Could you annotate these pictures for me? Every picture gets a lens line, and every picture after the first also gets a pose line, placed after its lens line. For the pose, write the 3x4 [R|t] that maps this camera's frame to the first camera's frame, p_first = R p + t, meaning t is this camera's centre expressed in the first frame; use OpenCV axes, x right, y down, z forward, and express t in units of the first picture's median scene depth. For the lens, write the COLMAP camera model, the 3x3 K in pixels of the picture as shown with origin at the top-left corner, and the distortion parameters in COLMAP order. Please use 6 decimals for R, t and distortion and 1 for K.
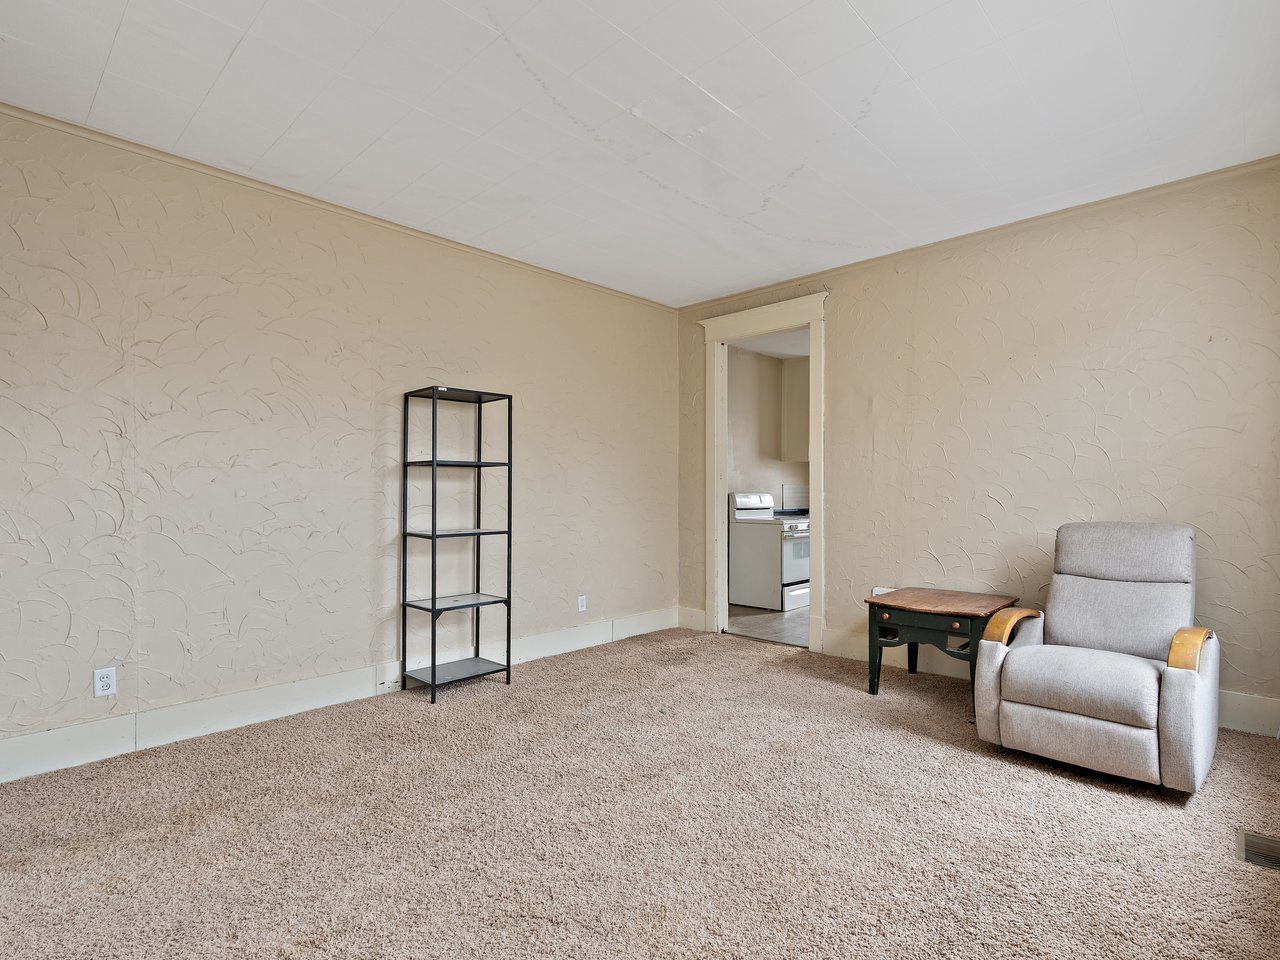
lens RADIAL K [[639.2, 0, 641.4], [0, 639.2, 489.4], [0, 0, 1]] dist [-0.001658, -0.000338]
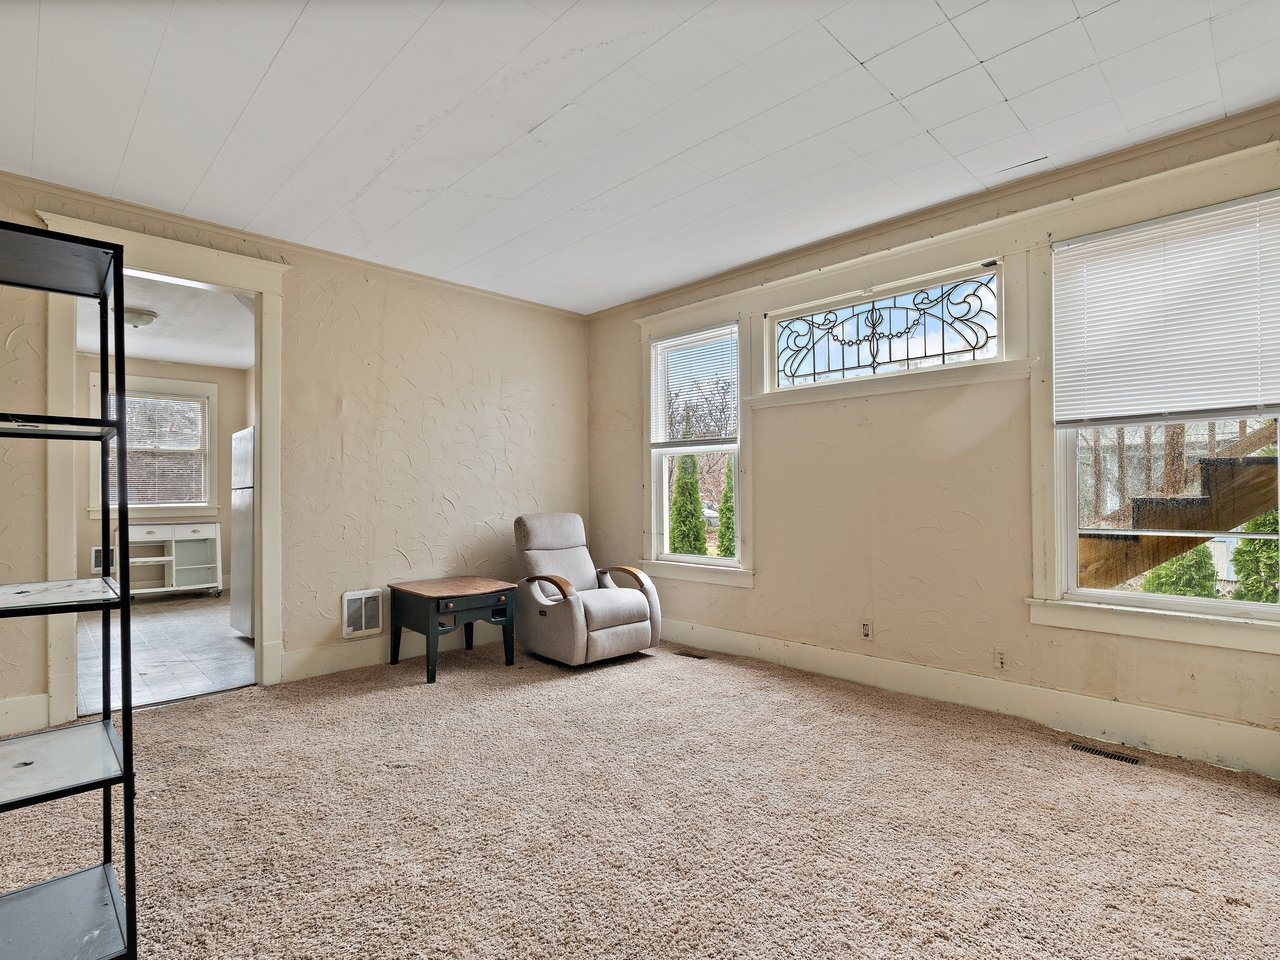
lens RADIAL K [[639.2, 0, 639.0], [0, 639.2, 485.7], [0, 0, 1]] dist [-0.001658, -0.000338]
pose [[0.042679, 0.009304, 0.999046, -0.636692], [-0.002114, 0.999955, -0.009222, -0.002326], [-0.999087, -0.001718, 0.042696, 0.549400]]
